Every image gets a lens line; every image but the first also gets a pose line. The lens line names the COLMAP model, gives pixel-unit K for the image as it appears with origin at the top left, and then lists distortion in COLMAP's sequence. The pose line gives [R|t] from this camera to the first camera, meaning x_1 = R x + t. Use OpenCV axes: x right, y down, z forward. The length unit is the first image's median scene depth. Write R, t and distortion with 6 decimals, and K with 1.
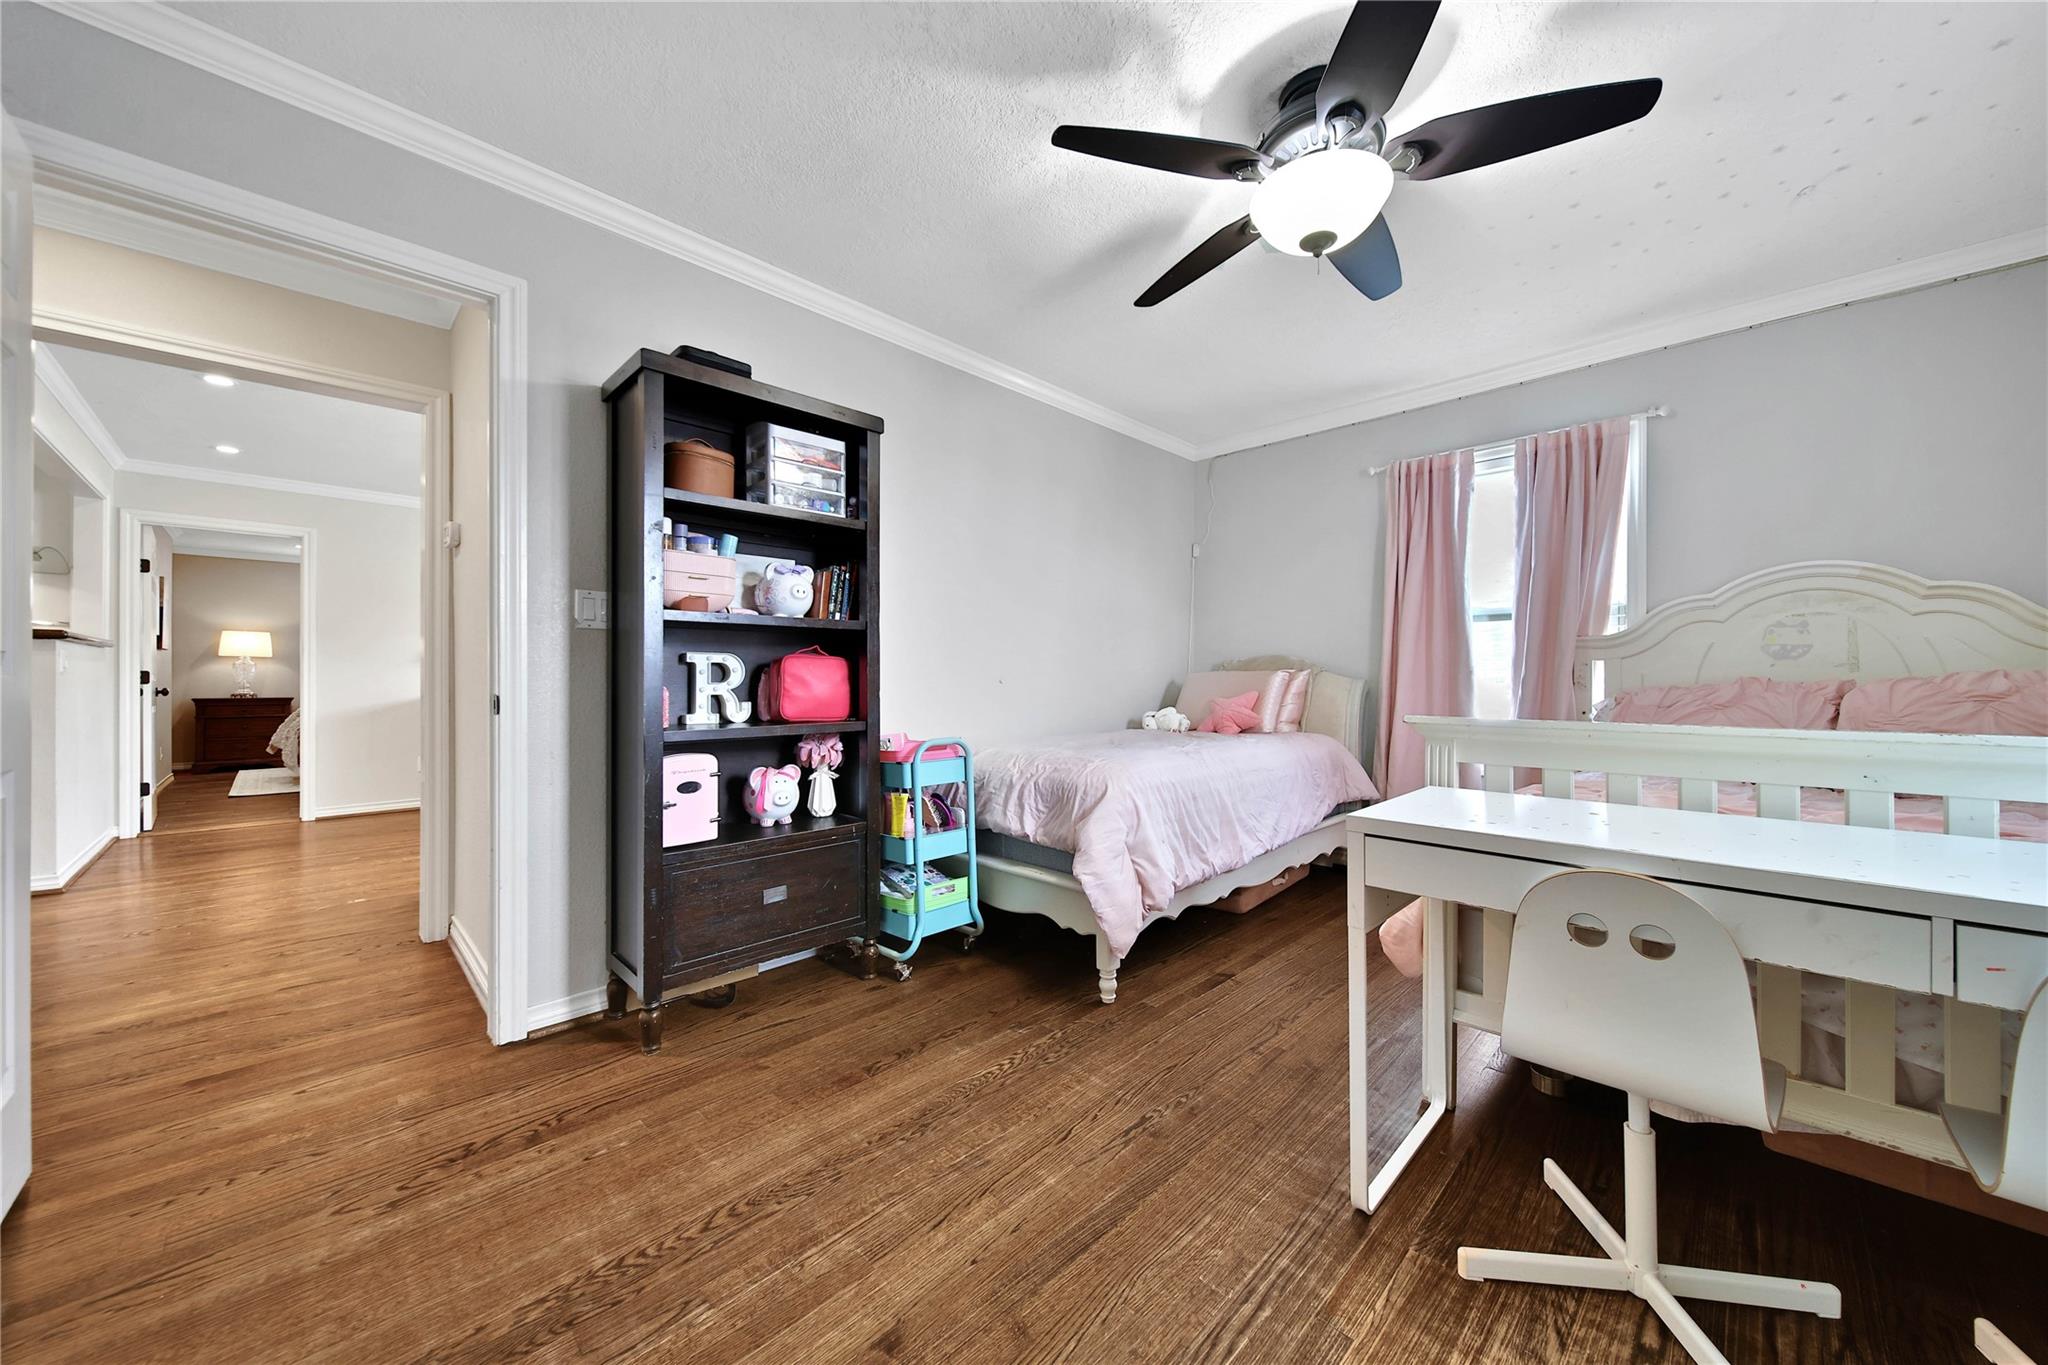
lens RADIAL K [[719.0, 0, 1018.7], [0, 719.0, 677.1], [0, 0, 1]] dist [-0.002022, -0.001452]
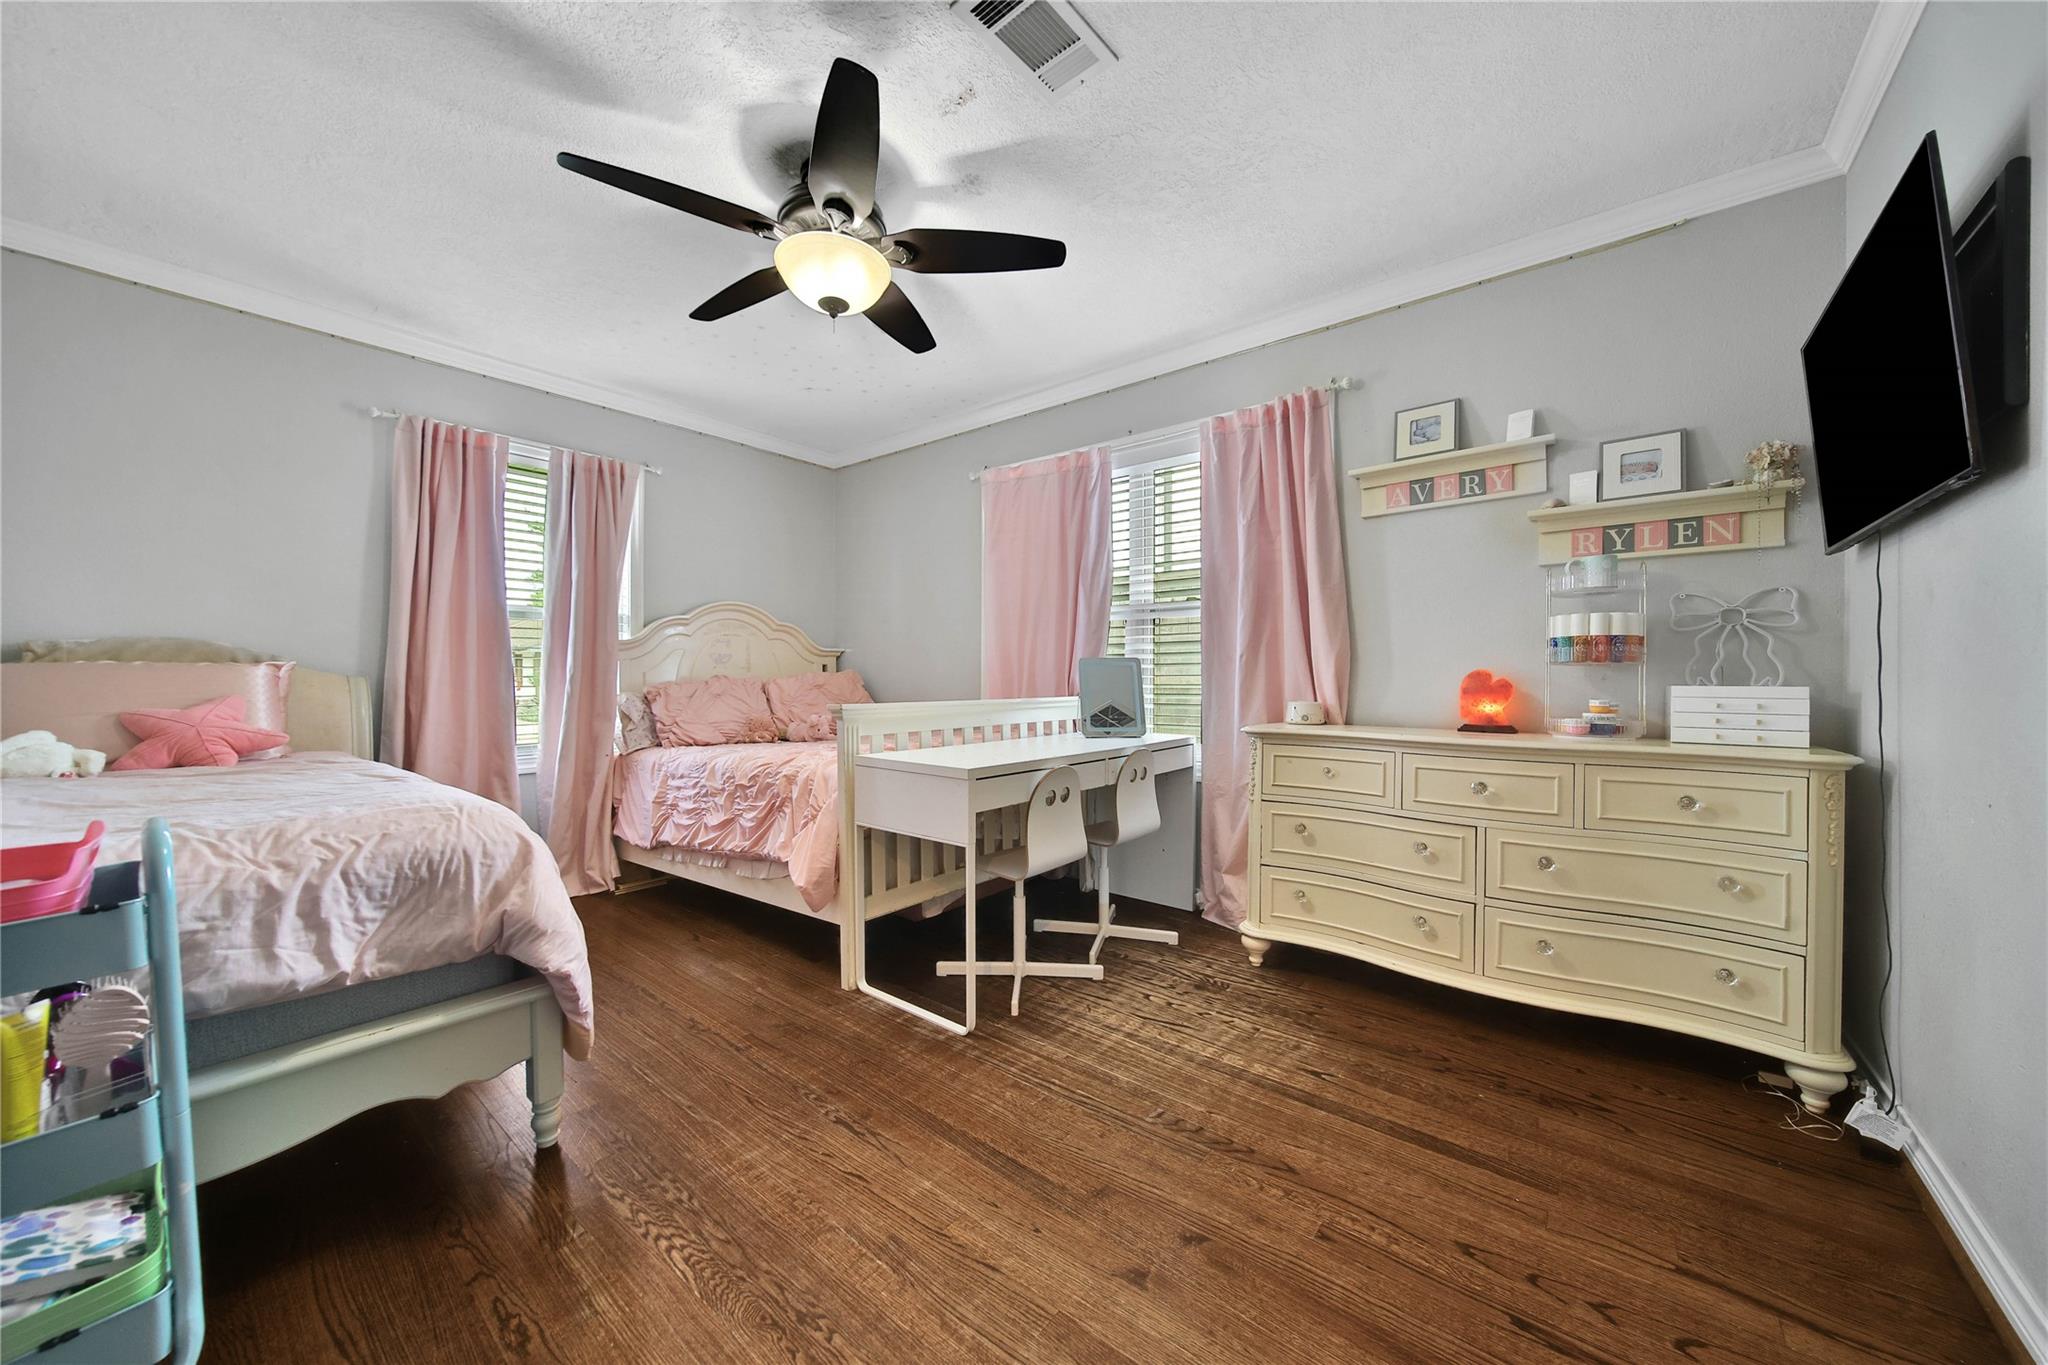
lens RADIAL K [[719.0, 0, 1019.4], [0, 719.0, 679.3], [0, 0, 1]] dist [-0.002022, -0.001452]
pose [[-0.097901, -0.002577, 0.995193, -0.750447], [-0.004789, 0.999986, 0.002118, 0.003068], [-0.995185, -0.004559, -0.097912, 0.768909]]
